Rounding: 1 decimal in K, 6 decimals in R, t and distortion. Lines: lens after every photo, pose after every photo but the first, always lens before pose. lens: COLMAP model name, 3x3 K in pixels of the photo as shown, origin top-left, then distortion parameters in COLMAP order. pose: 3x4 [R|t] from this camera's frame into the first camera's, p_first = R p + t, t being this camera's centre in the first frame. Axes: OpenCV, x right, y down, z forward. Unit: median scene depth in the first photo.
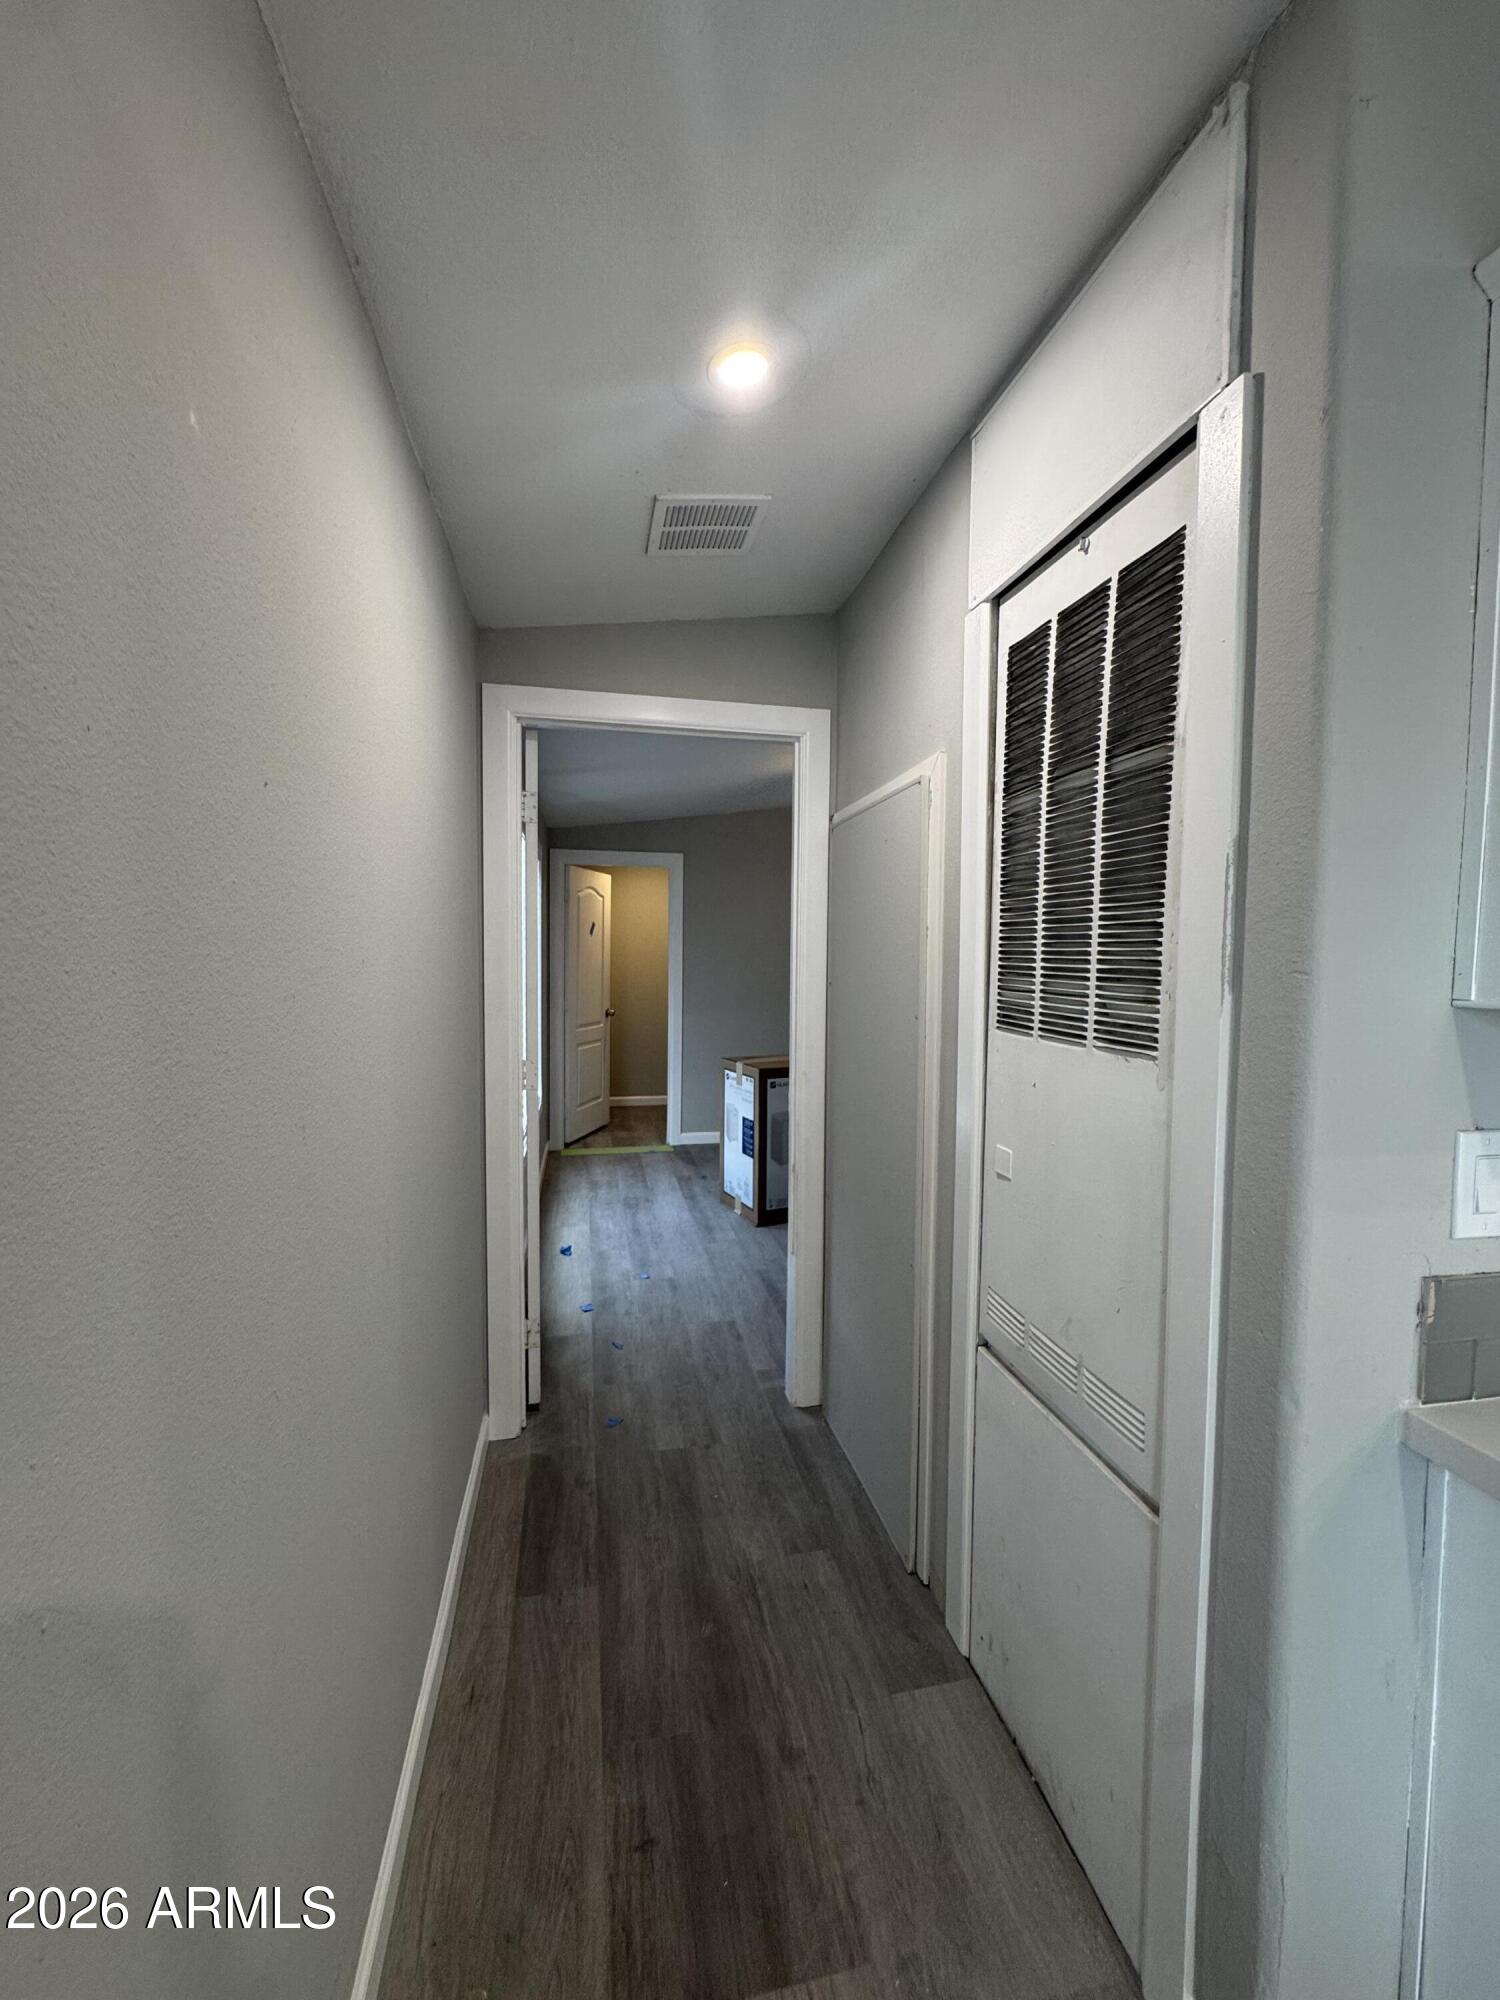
lens RADIAL K [[799.8, 0, 748.9], [0, 799.8, 997.6], [0, 0, 1]] dist [-0.002609, -0.000207]
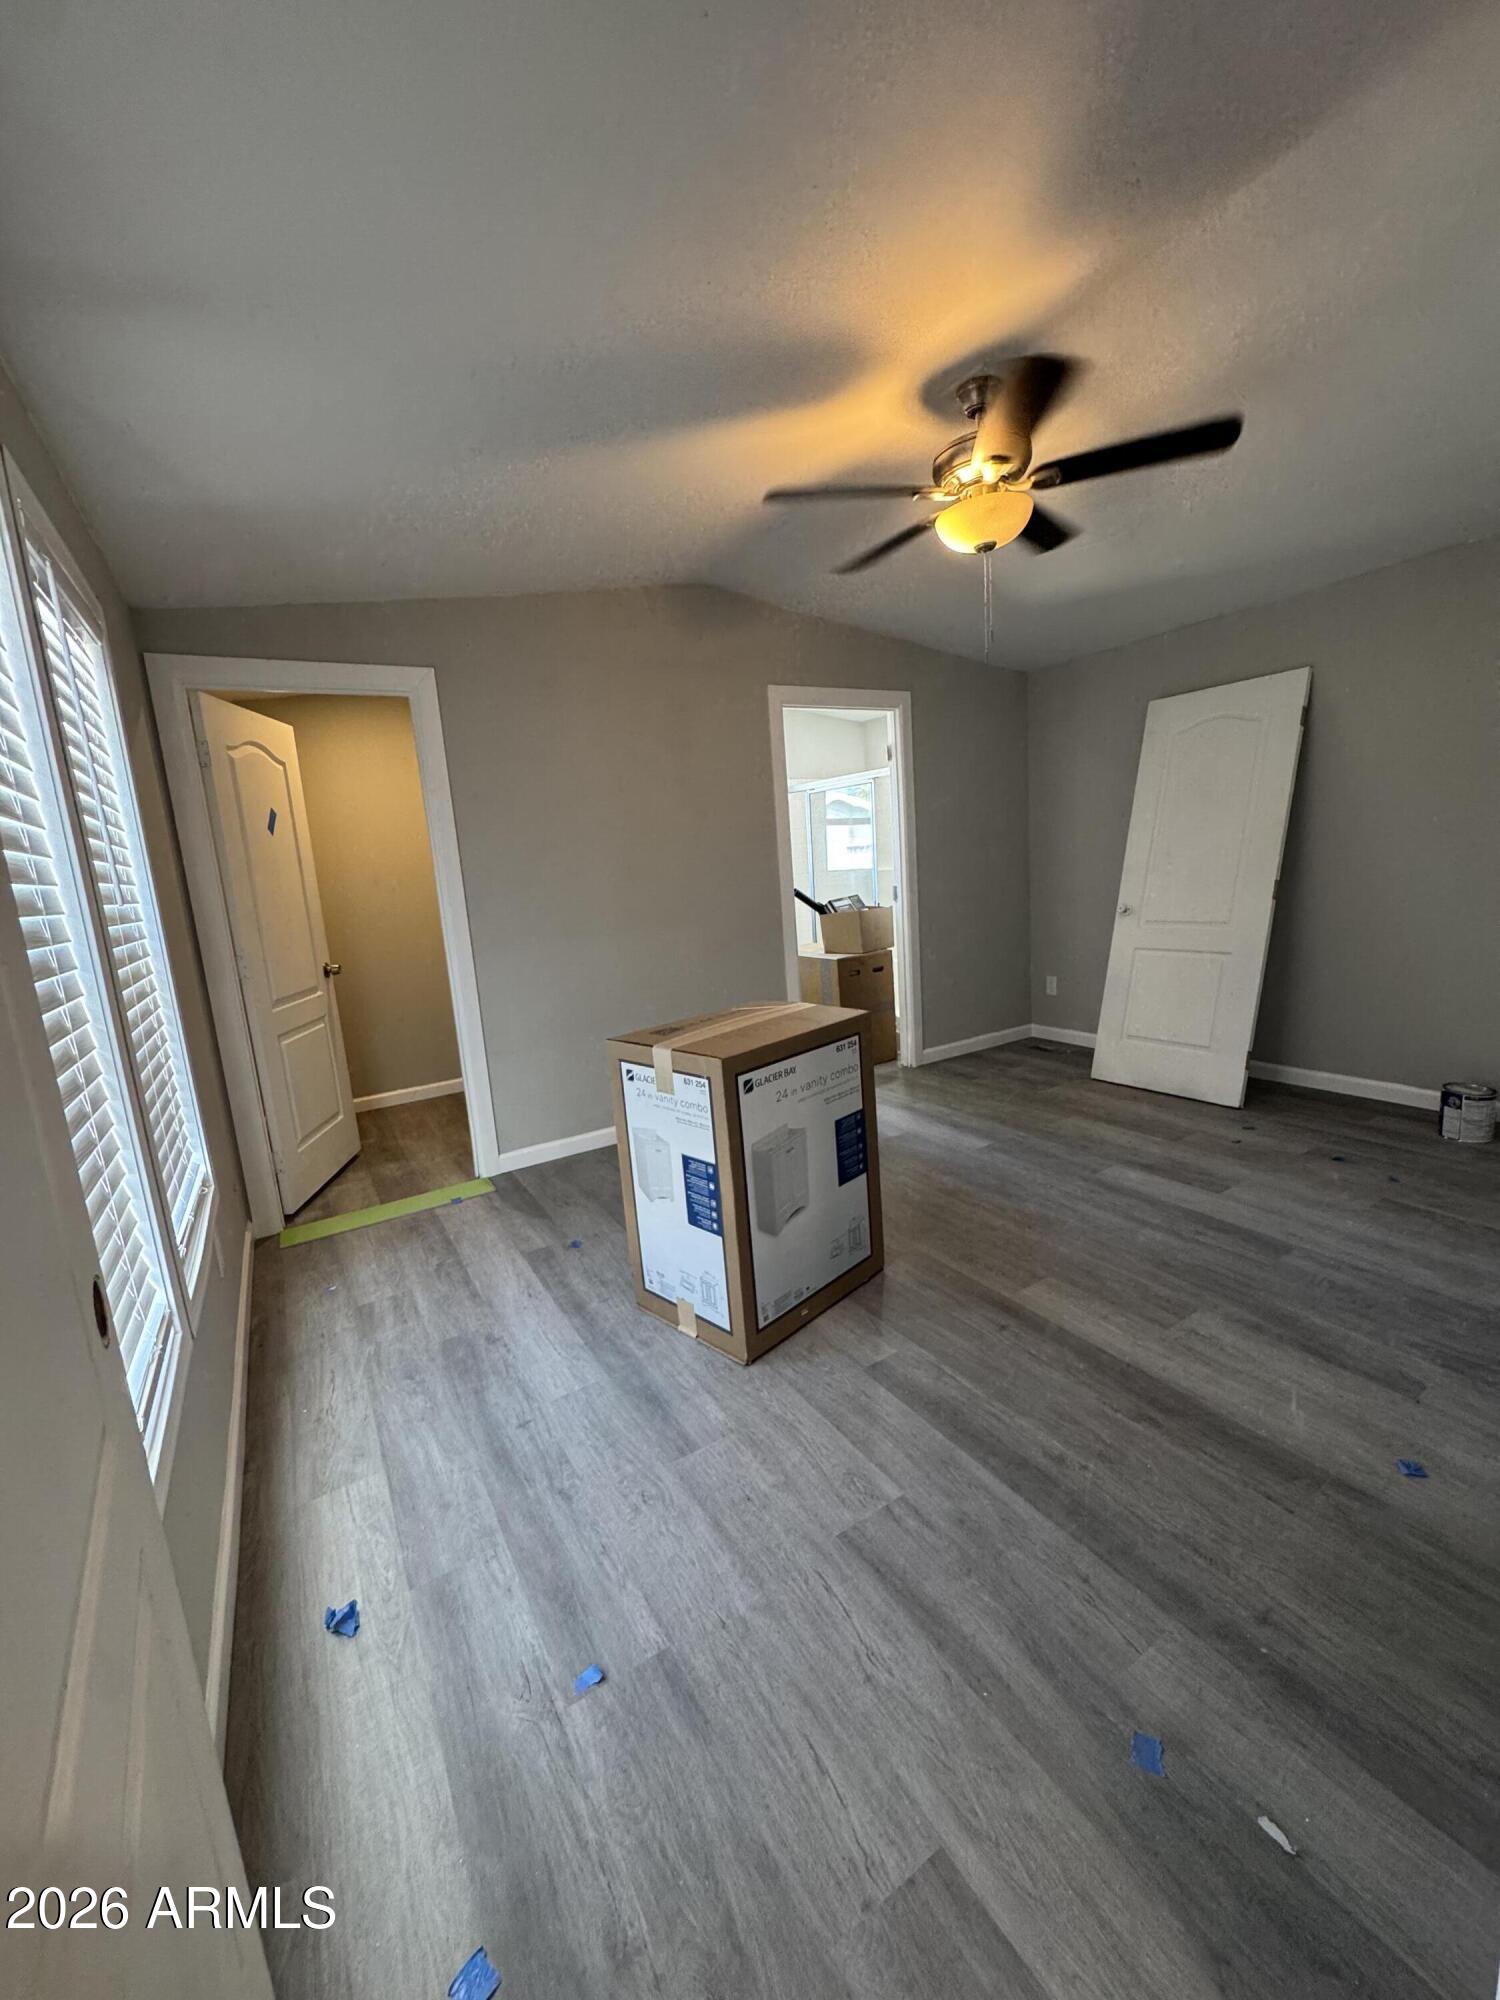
lens RADIAL K [[799.8, 0, 753.0], [0, 799.8, 1000.8], [0, 0, 1]] dist [-0.002609, -0.000207]
pose [[0.939190, -0.138860, 0.314069, -0.106044], [0.102027, 0.986132, 0.130900, -0.004429], [-0.327890, -0.090897, 0.940333, 0.519131]]
